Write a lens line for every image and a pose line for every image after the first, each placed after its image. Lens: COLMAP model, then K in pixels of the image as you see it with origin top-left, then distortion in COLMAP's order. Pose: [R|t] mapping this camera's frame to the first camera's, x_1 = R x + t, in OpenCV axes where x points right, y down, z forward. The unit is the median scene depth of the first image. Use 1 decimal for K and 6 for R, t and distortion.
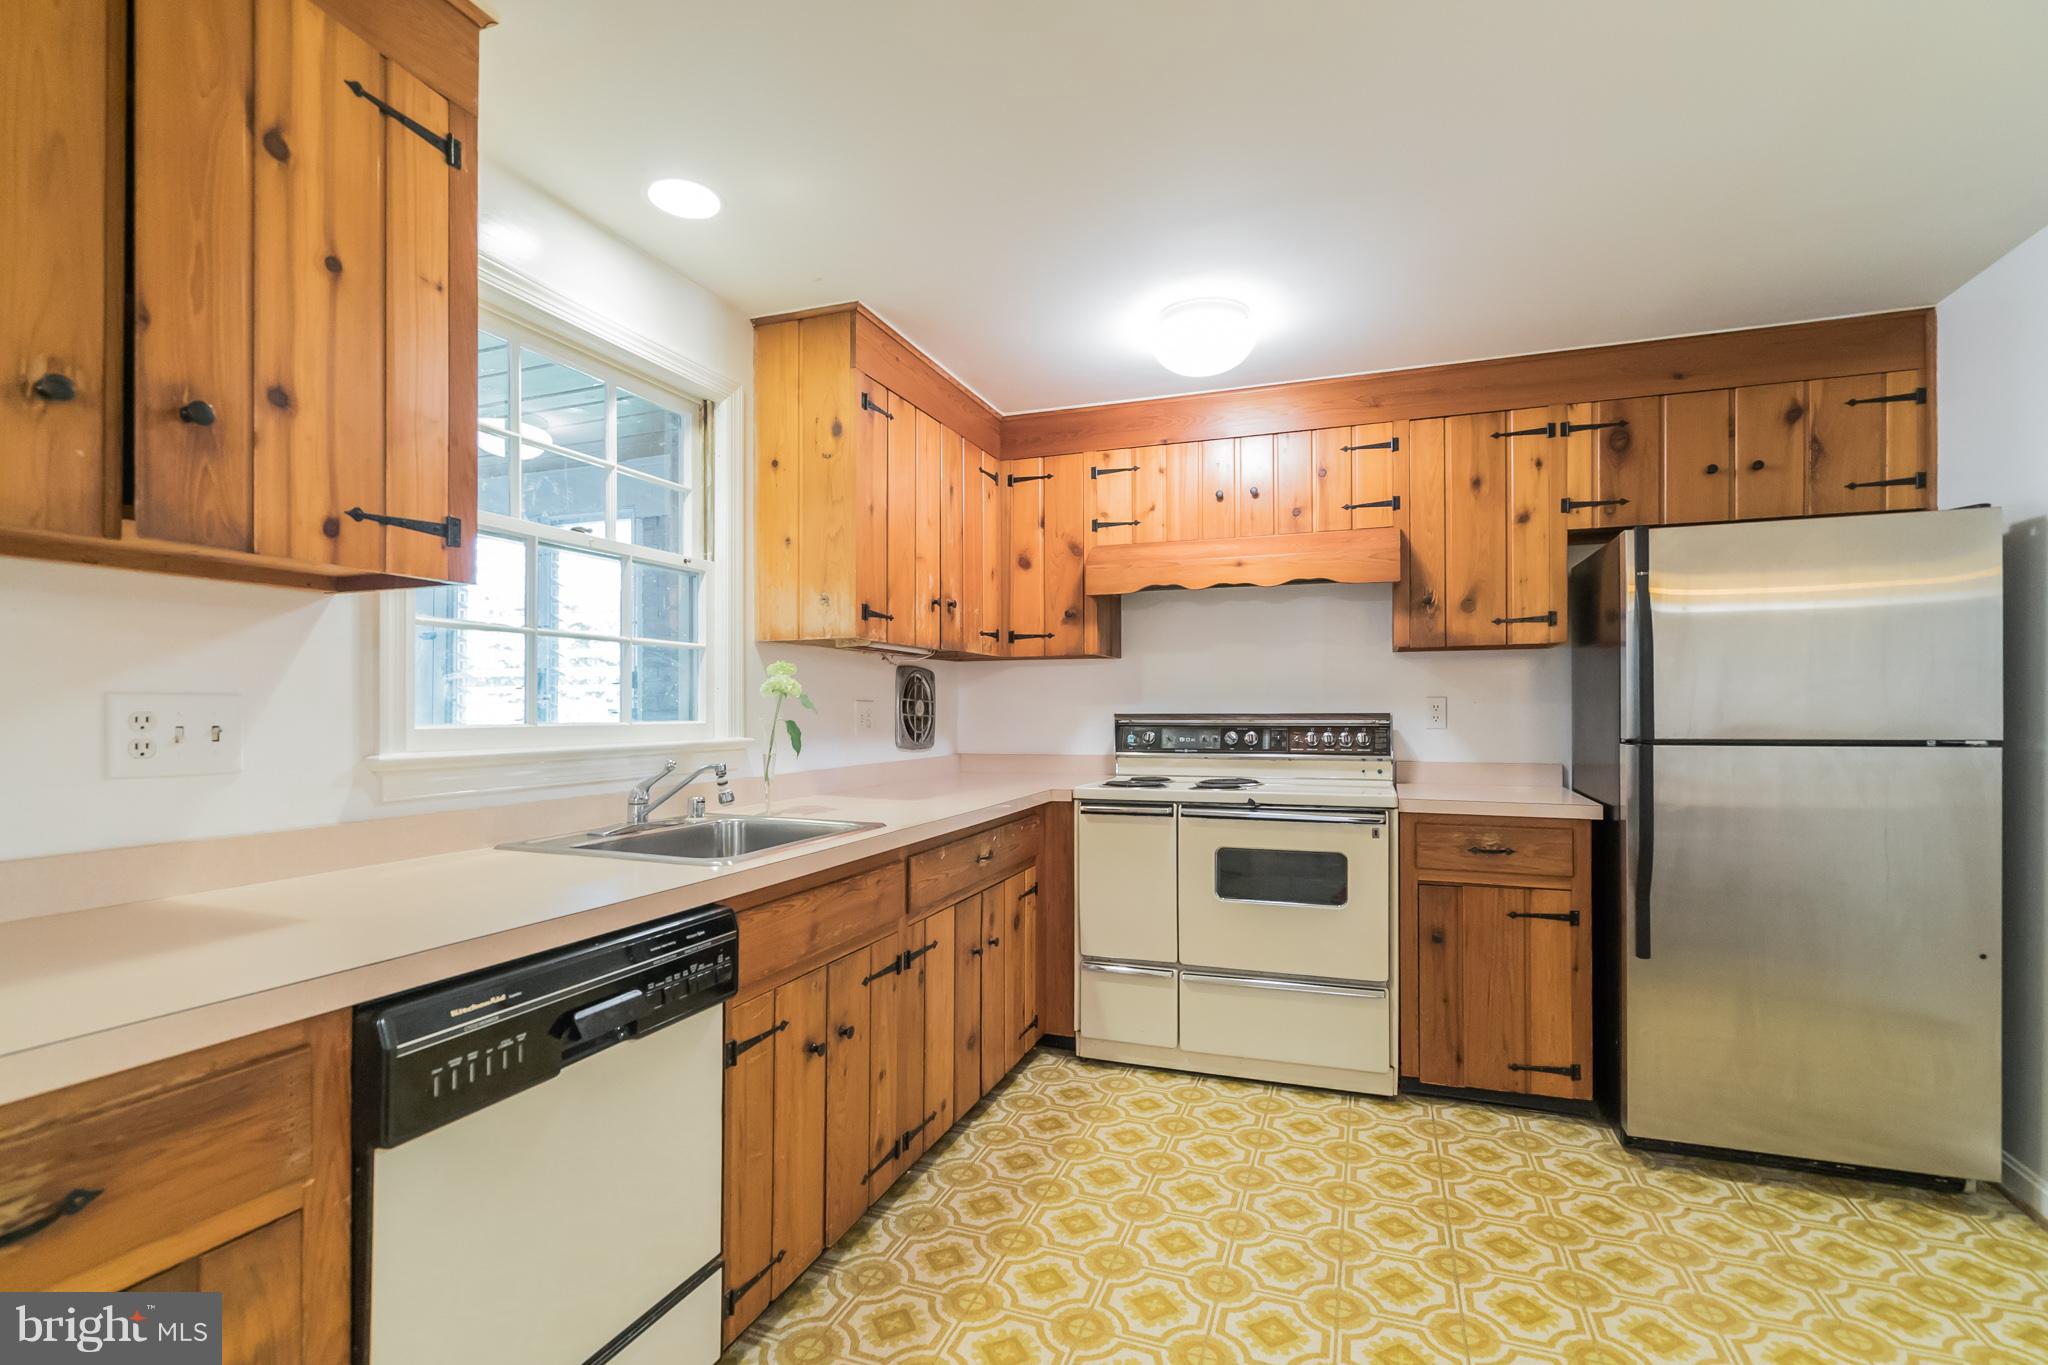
lens RADIAL K [[933.0, 0, 1026.5], [0, 933.0, 698.9], [0, 0, 1]] dist [-0.000532, -0.000292]
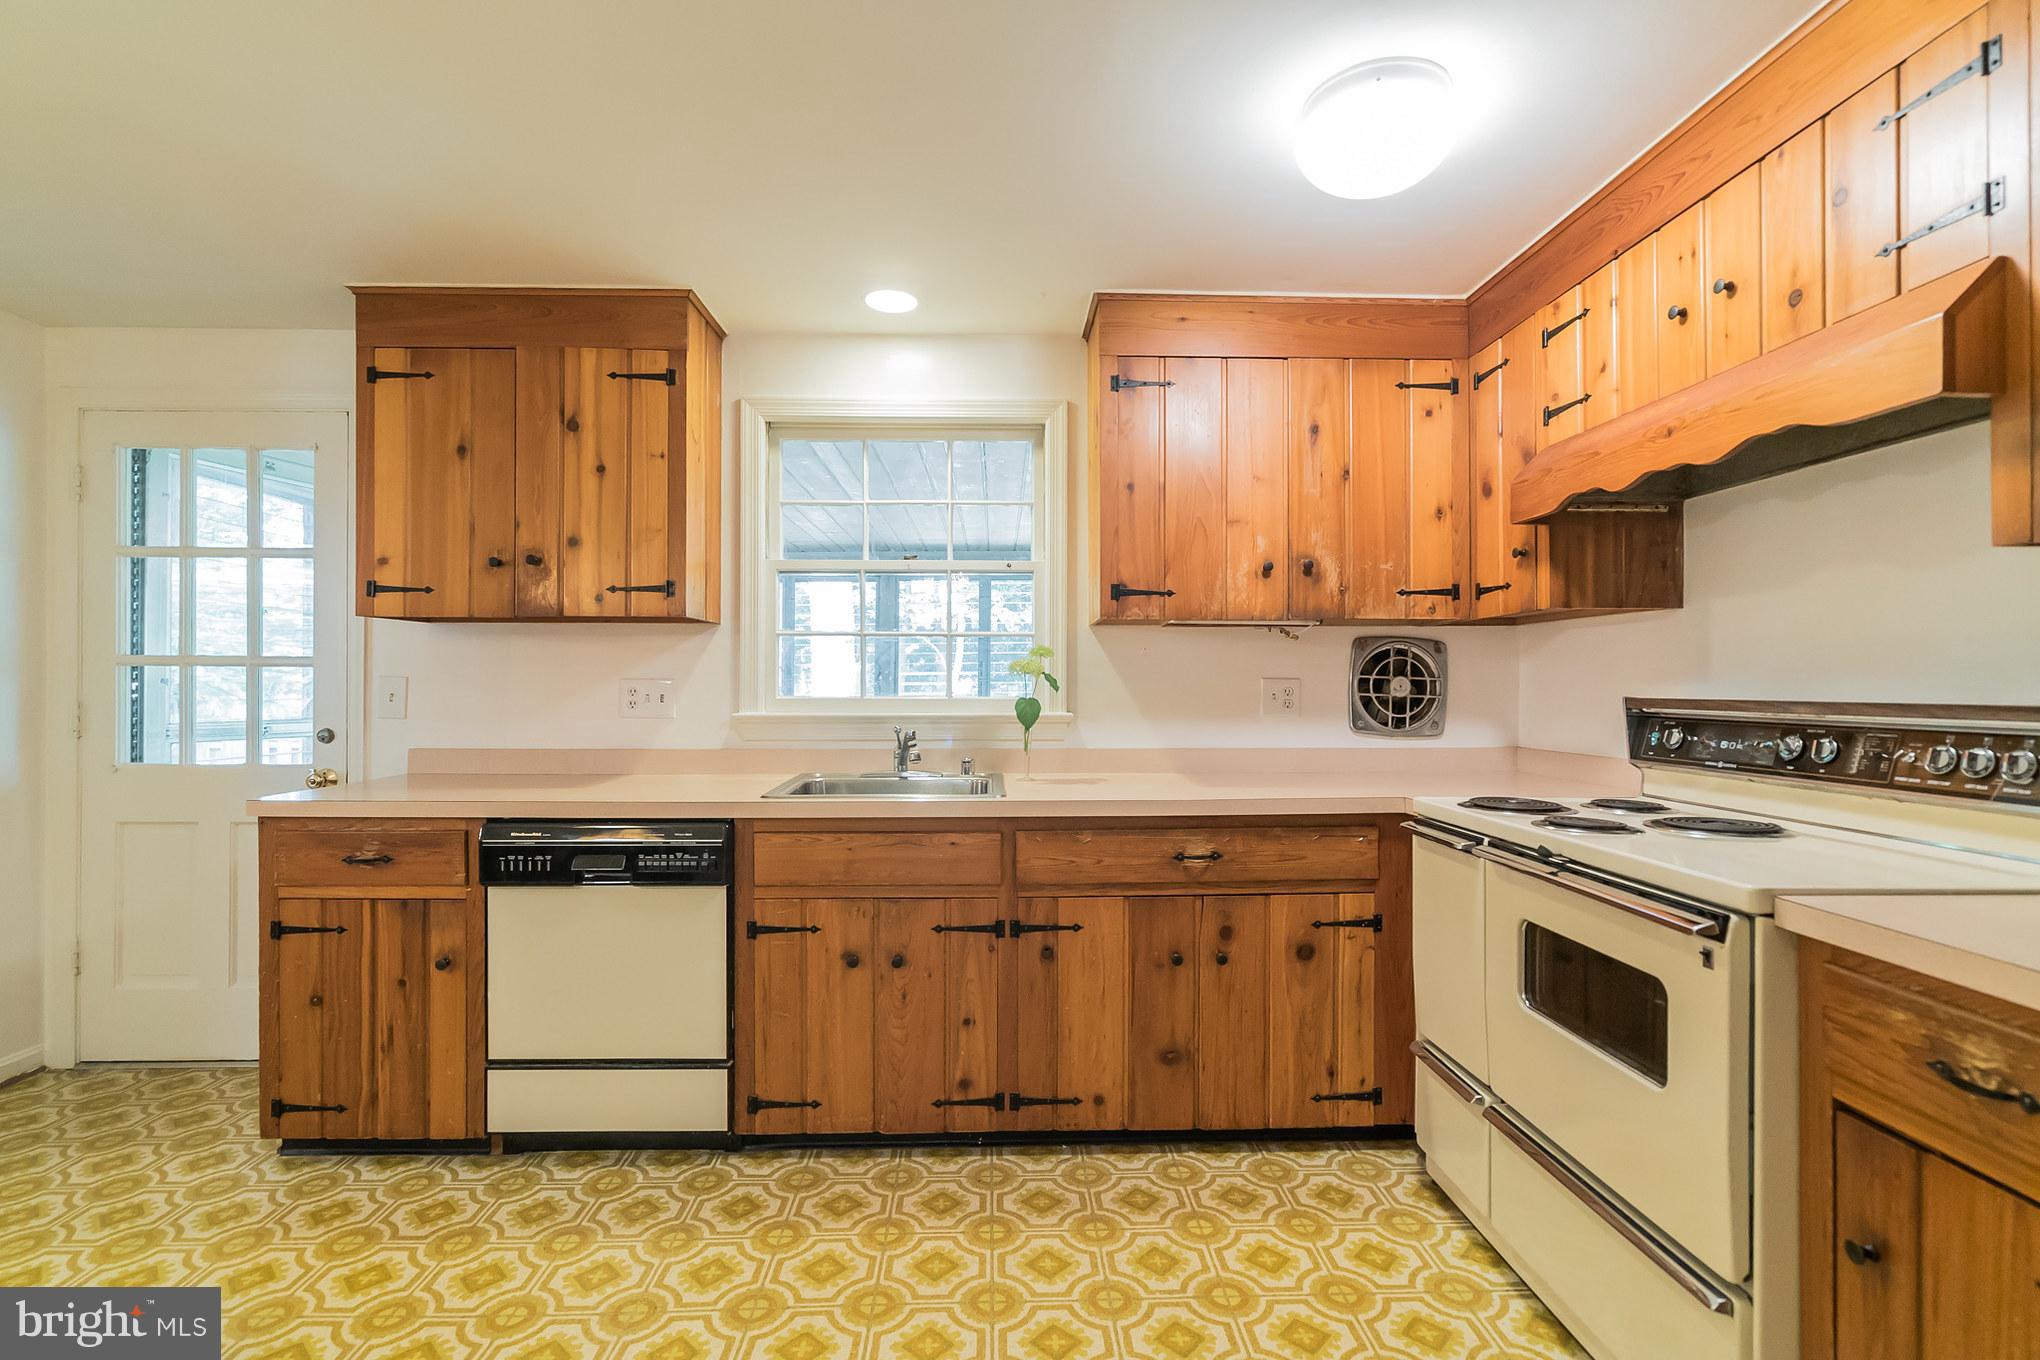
lens RADIAL K [[920.2, 0, 1021.7], [0, 920.2, 672.2], [0, 0, 1]] dist [-0.004762, 0.000142]
pose [[0.380619, -0.008236, -0.924695, 0.689249], [0.007283, 0.999956, -0.005908, -0.001284], [0.924703, -0.004486, 0.380663, 0.511538]]
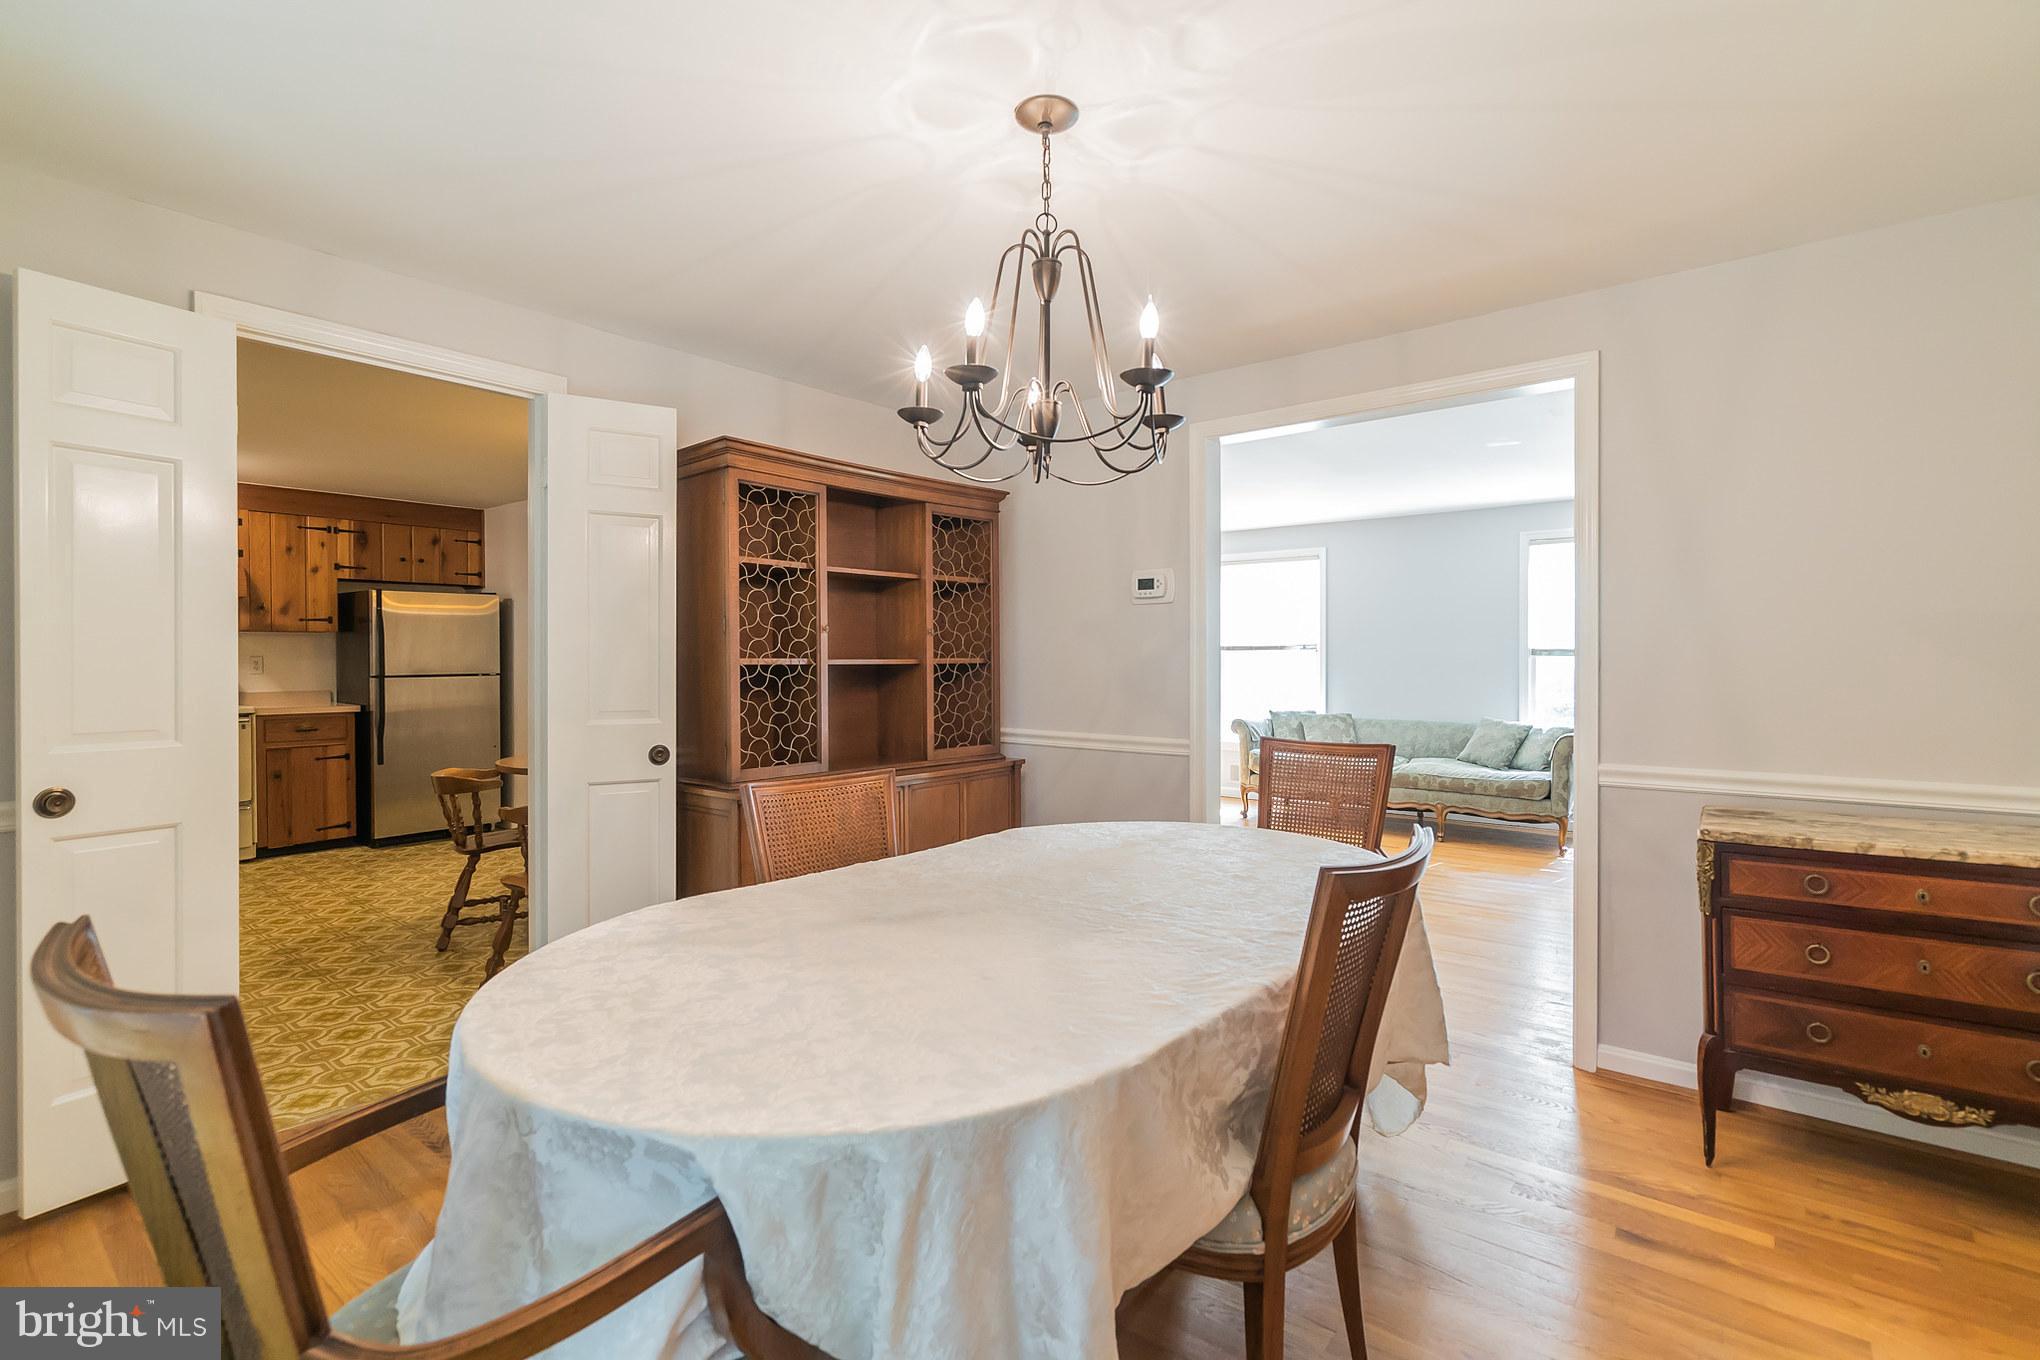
lens RADIAL K [[920.2, 0, 1021.7], [0, 920.2, 672.2], [0, 0, 1]] dist [-0.004762, 0.000142]
pose [[0.301880, -0.013266, 0.953254, -0.997001], [-0.005575, 0.999862, 0.015680, -0.011066], [-0.953330, -0.010048, 0.301764, -1.177602]]
